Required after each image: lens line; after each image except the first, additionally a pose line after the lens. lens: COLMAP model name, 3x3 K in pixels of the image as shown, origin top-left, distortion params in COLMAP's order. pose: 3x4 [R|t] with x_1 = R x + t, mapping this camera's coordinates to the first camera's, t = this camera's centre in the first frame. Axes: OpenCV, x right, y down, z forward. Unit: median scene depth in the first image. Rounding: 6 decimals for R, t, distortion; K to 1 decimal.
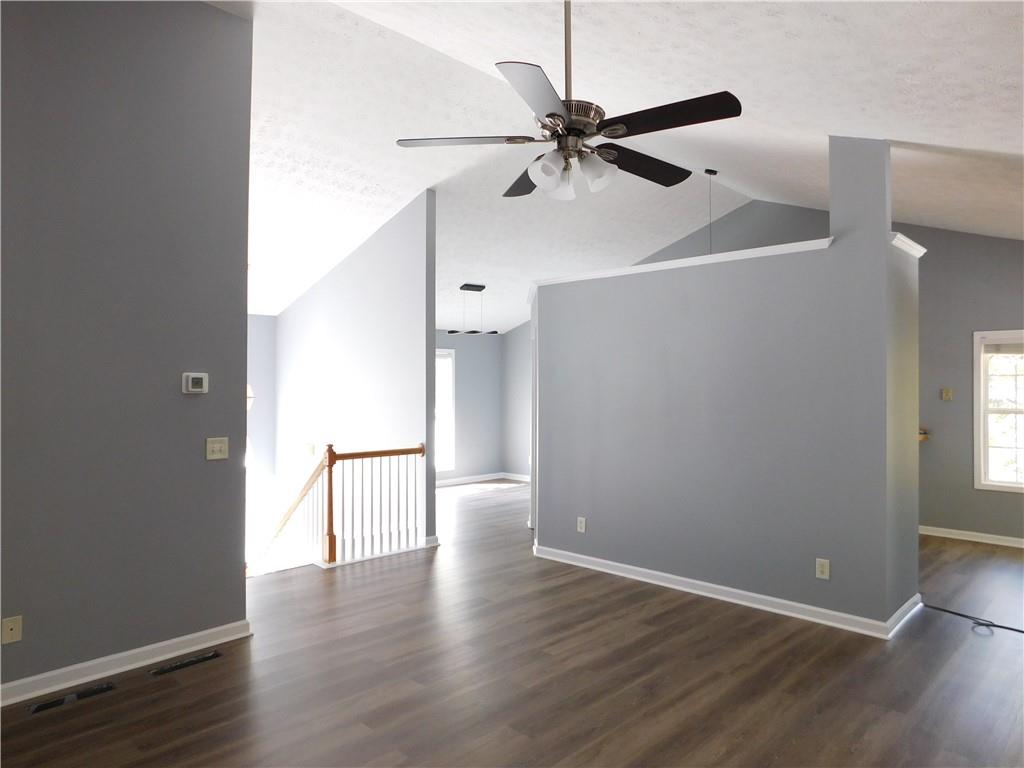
lens RADIAL K [[686.2, 0, 512.0], [0, 686.2, 384.0], [0, 0, 1]] dist [-0.100970, 0.089764]
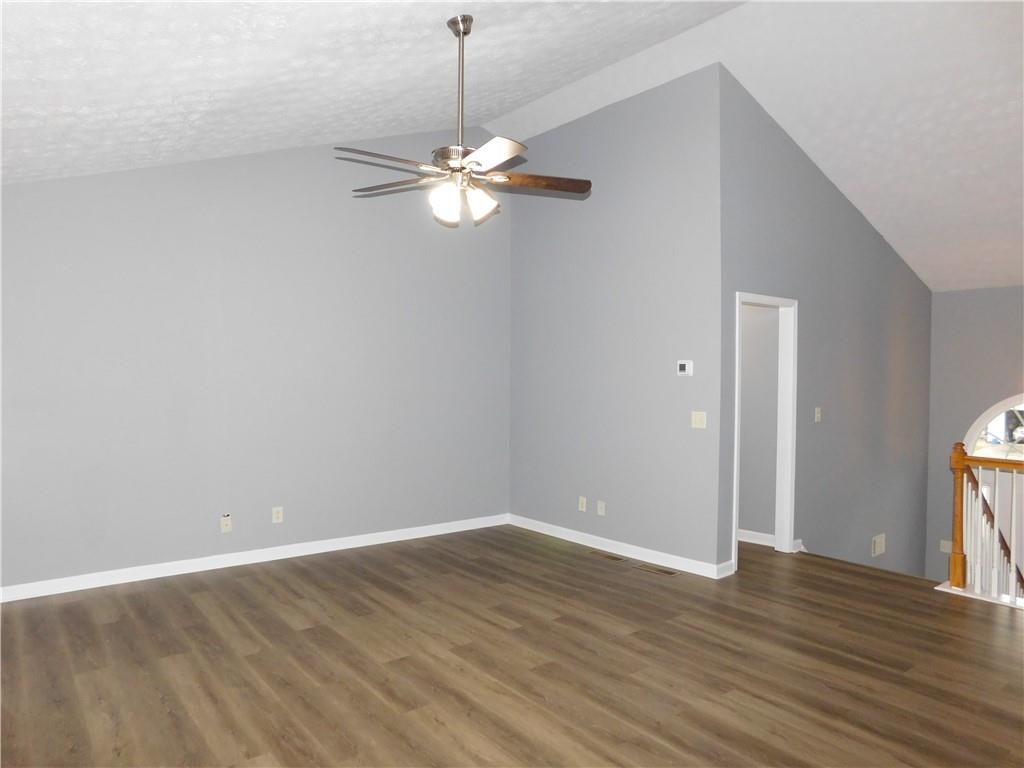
lens RADIAL K [[686.2, 0, 512.0], [0, 686.2, 384.0], [0, 0, 1]] dist [-0.100970, 0.089764]
pose [[-0.136796, 0.011946, -0.990527, 0.961780], [-0.015255, 0.999783, 0.014164, 0.017471], [0.990482, 0.017049, -0.136584, 0.912961]]
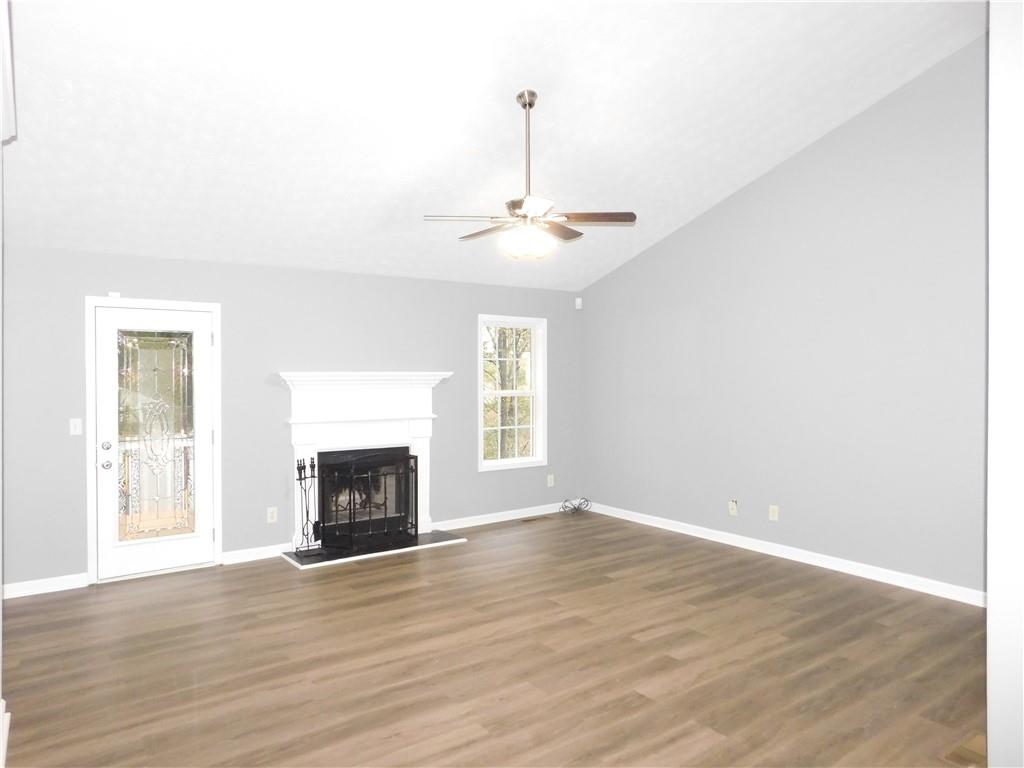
lens RADIAL K [[686.2, 0, 512.0], [0, 686.2, 384.0], [0, 0, 1]] dist [-0.100970, 0.089764]
pose [[-0.983410, -0.012820, 0.180943, -0.118568], [-0.008222, 0.999624, 0.026139, -0.002843], [-0.181210, 0.024218, -0.983146, 1.857201]]
